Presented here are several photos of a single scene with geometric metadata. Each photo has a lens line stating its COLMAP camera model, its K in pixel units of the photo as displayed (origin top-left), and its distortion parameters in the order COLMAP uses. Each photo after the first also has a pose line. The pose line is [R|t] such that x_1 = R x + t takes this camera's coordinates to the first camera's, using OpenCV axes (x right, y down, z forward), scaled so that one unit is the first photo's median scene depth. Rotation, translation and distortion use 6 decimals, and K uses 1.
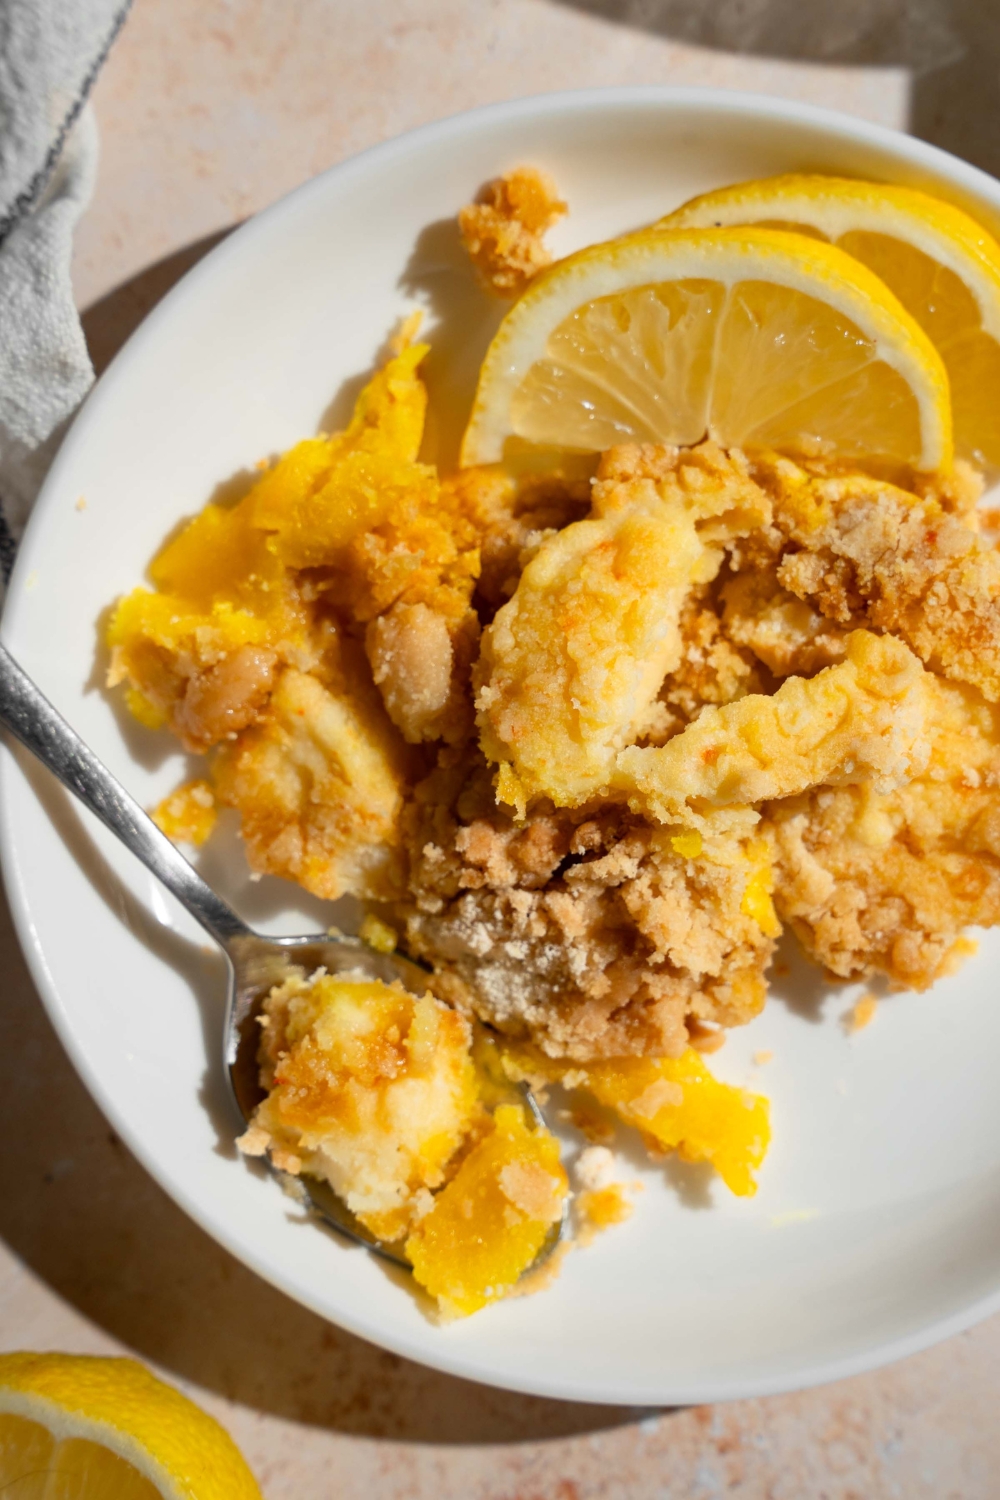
lens RADIAL K [[2885.9, 0, 512.6], [0, 2885.9, 757.4], [0, 0, 1]] dist [0.151054, 0.000000]
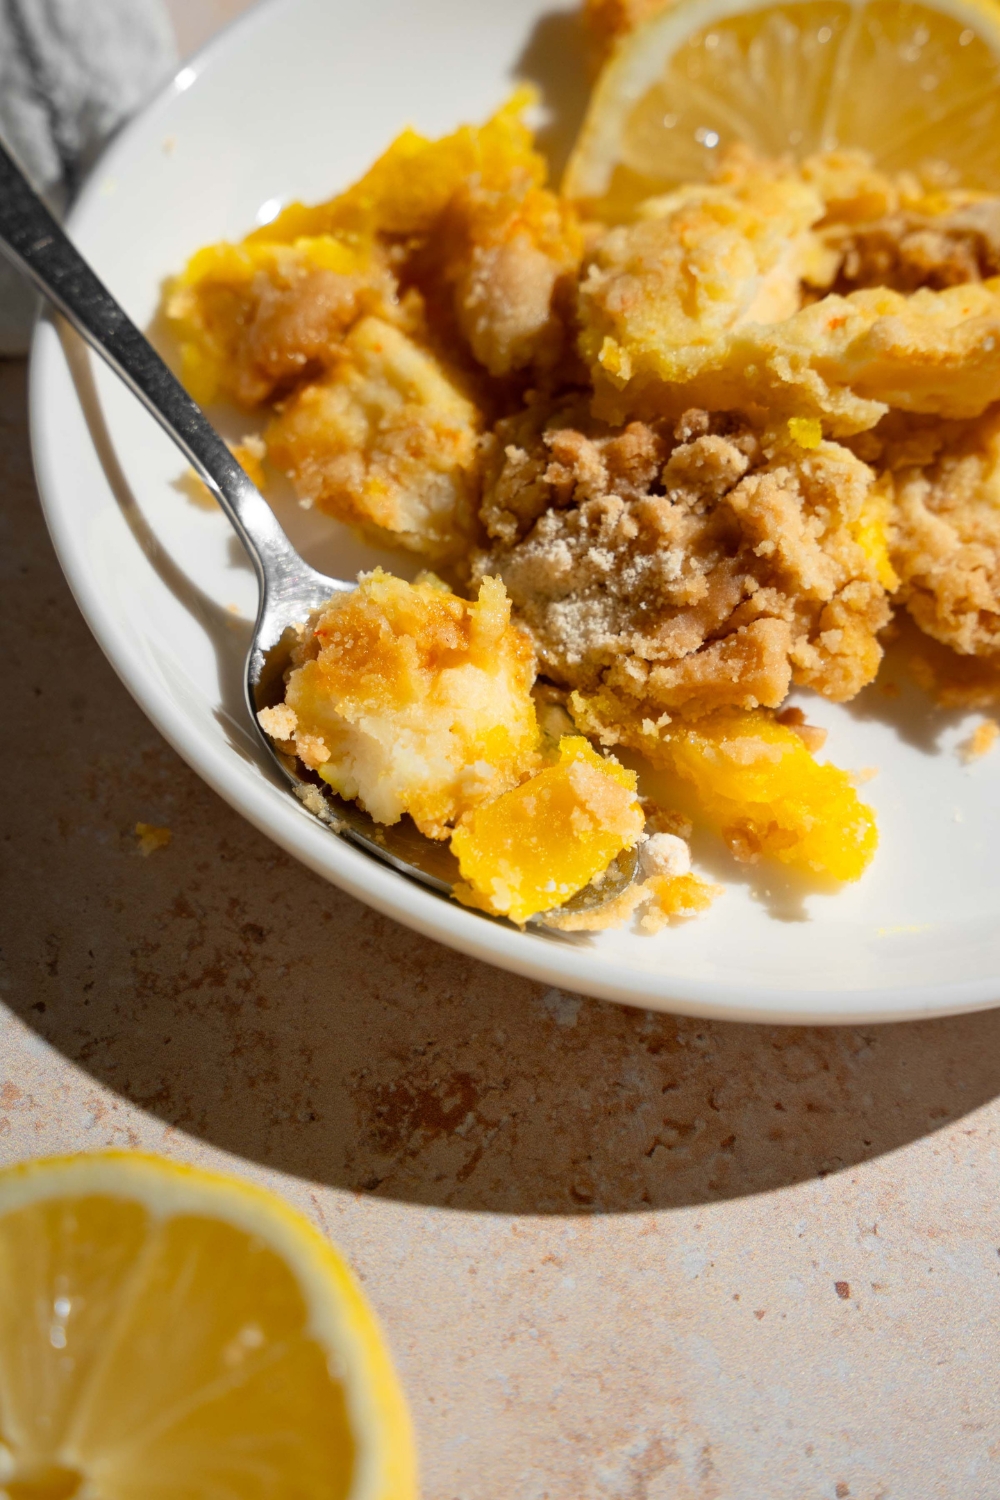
lens RADIAL K [[3068.2, 0, 502.3], [0, 3068.2, 737.4], [0, 0, 1]] dist [0.131123, 0.000000]
pose [[0.994275, 0.103415, 0.026888, -0.048036], [-0.072187, 0.835618, -0.544547, 0.620676], [-0.078783, 0.539488, 0.838299, 0.249052]]
